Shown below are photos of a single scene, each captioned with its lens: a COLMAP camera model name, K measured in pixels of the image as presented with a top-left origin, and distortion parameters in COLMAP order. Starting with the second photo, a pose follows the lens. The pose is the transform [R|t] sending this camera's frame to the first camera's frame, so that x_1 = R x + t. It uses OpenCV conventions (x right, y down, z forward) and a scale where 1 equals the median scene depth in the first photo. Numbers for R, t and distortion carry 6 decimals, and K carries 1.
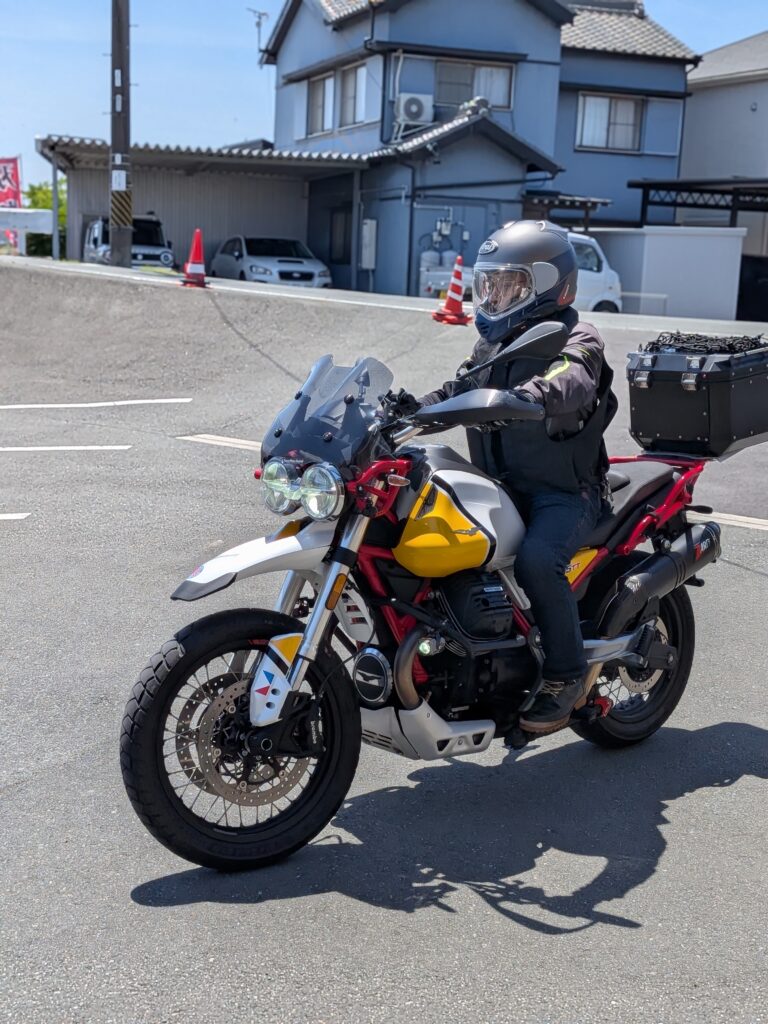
lens RADIAL K [[1421.2, 0, 356.8], [0, 1421.2, 545.6], [0, 0, 1]] dist [0.046664, -0.068366]
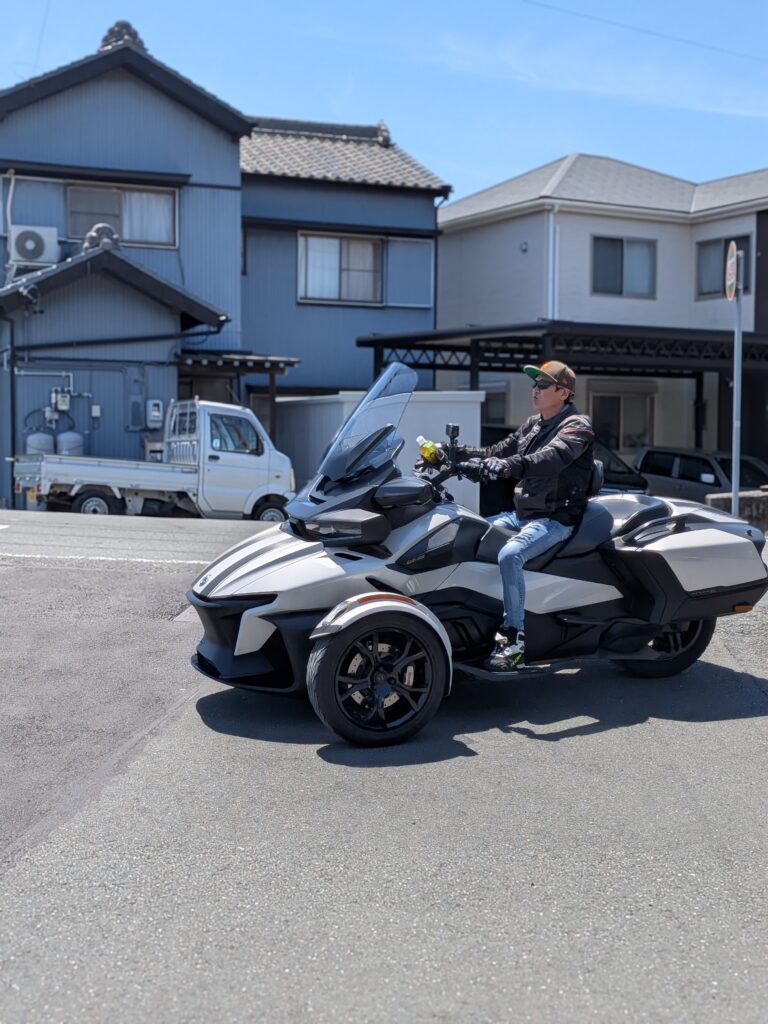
lens RADIAL K [[1443.5, 0, 345.4], [0, 1443.5, 511.8], [0, 0, 1]] dist [0.153681, -0.365248]
pose [[0.998045, -0.035916, 0.051155, 0.159903], [0.043271, 0.987615, -0.150815, -0.050057], [-0.045105, 0.152733, 0.987238, 0.272030]]
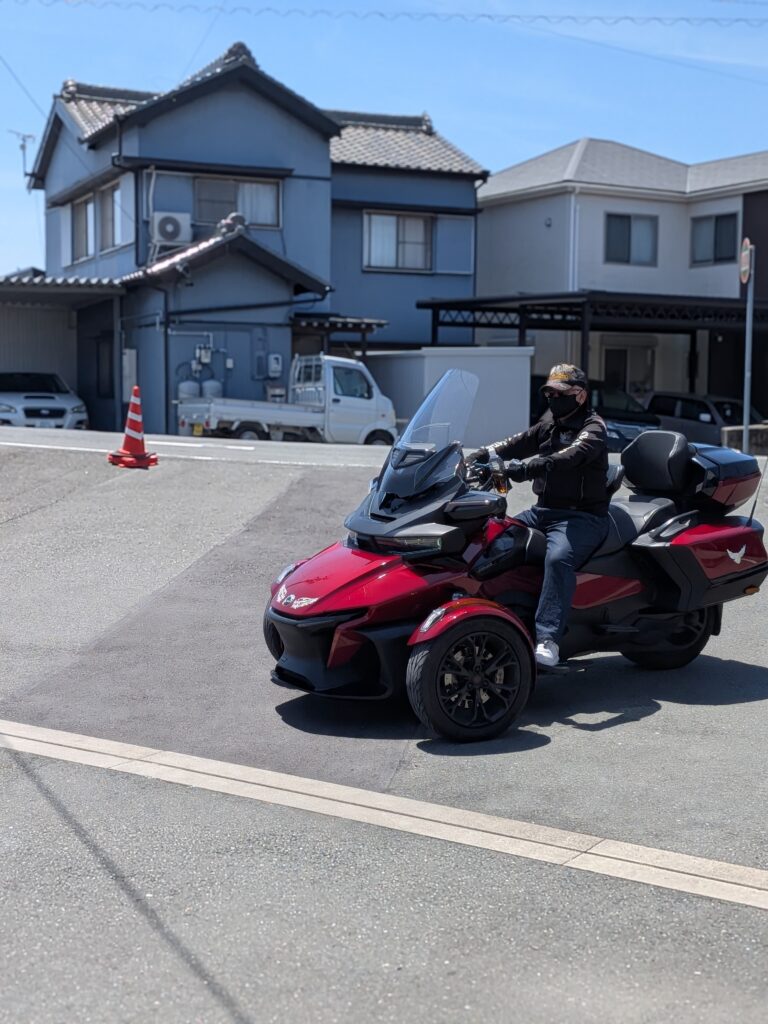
lens RADIAL K [[1410.4, 0, 344.9], [0, 1410.4, 532.7], [0, 0, 1]] dist [0.157643, -0.432035]
pose [[0.996322, -0.040288, 0.075620, 0.075772], [0.047453, 0.994300, -0.095479, -0.020134], [-0.071342, 0.098717, 0.992555, 0.107508]]
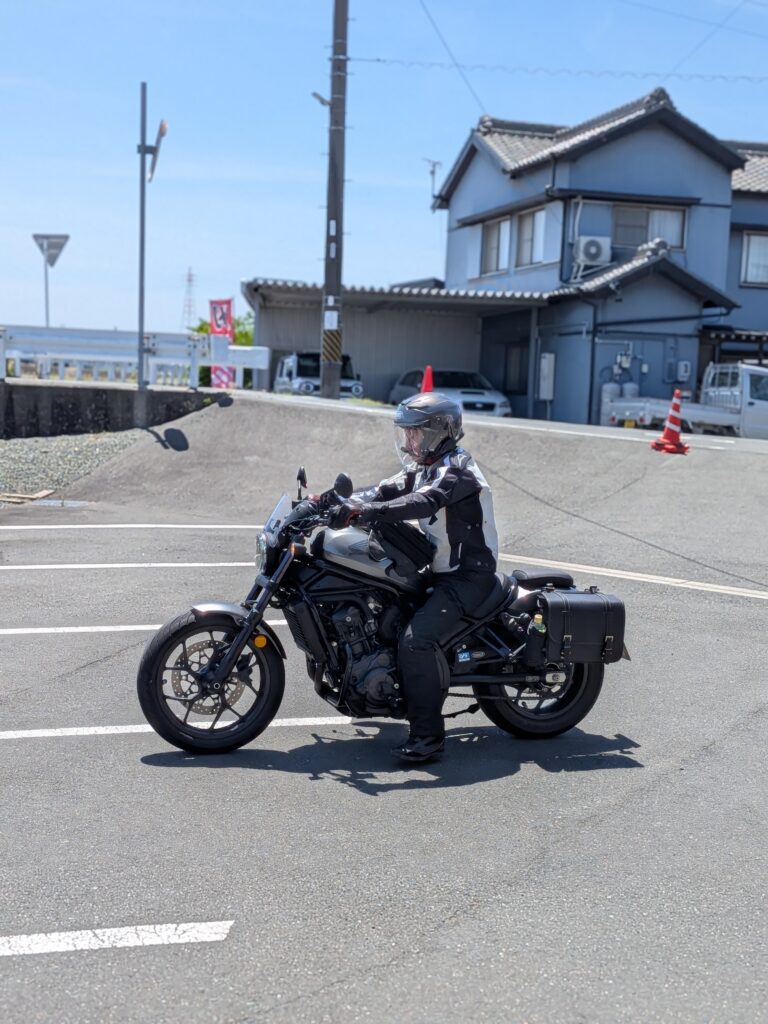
lens RADIAL K [[1420.2, 0, 379.8], [0, 1420.2, 534.4], [0, 0, 1]] dist [0.073001, -0.007843]
pose [[0.997916, 0.005952, -0.064247, -0.048390], [-0.012035, 0.995431, -0.094718, 0.004980], [0.063390, 0.095294, 0.993429, -0.038693]]
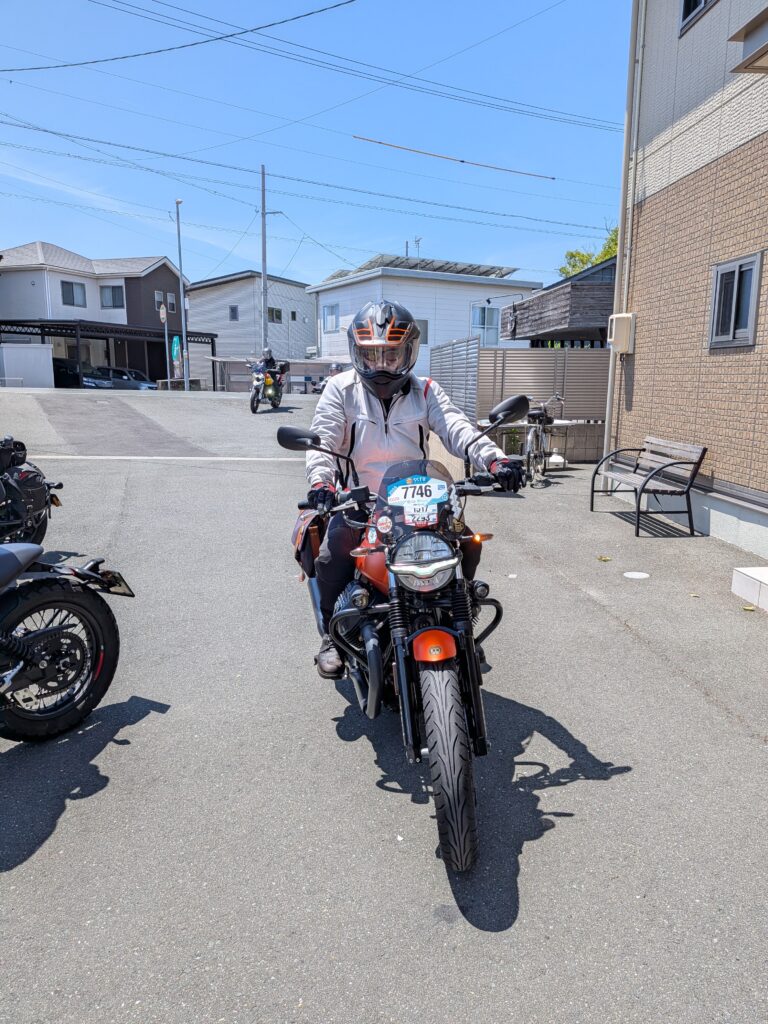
lens RADIAL K [[1435.4, 0, 382.2], [0, 1435.4, 531.5], [0, 0, 1]] dist [0.135049, -0.263437]
pose [[0.728402, -0.099285, 0.677918, -0.995197], [0.149454, 0.988643, -0.015791, 0.178125], [-0.668651, 0.112820, 0.734968, -0.986189]]
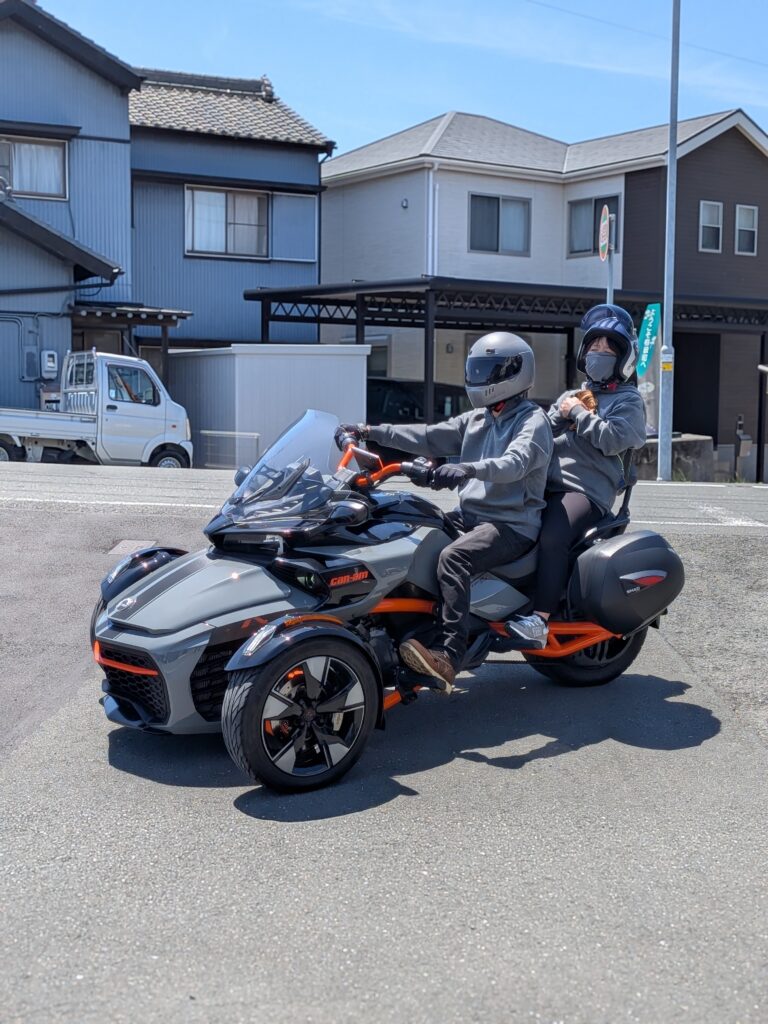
lens RADIAL K [[1440.5, 0, 336.3], [0, 1440.5, 529.4], [0, 0, 1]] dist [0.133147, -0.274784]
pose [[0.990473, -0.042658, 0.130935, 0.148009], [0.056325, 0.993134, -0.102525, -0.043977], [-0.125663, 0.108924, 0.986075, 0.244732]]
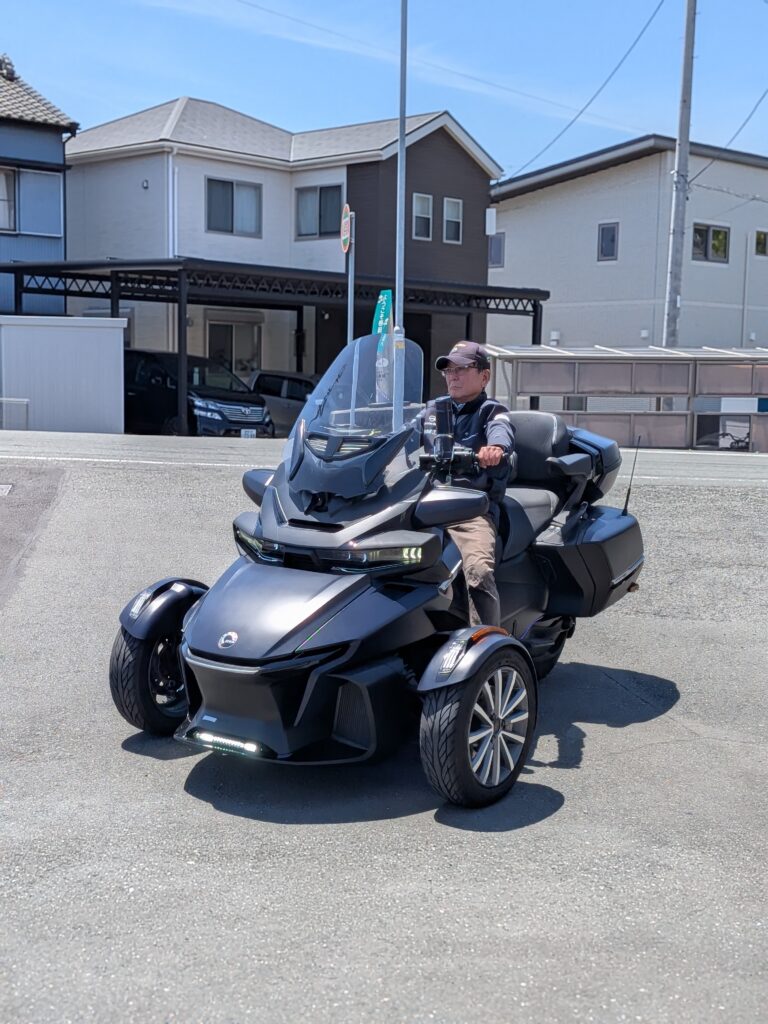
lens RADIAL K [[1440.5, 0, 336.3], [0, 1440.5, 529.4], [0, 0, 1]] dist [0.133147, -0.274784]
pose [[0.943929, -0.057874, 0.325036, 0.105195], [0.084364, 0.994112, -0.067993, -0.030767], [-0.319187, 0.091602, 0.943254, 0.171647]]
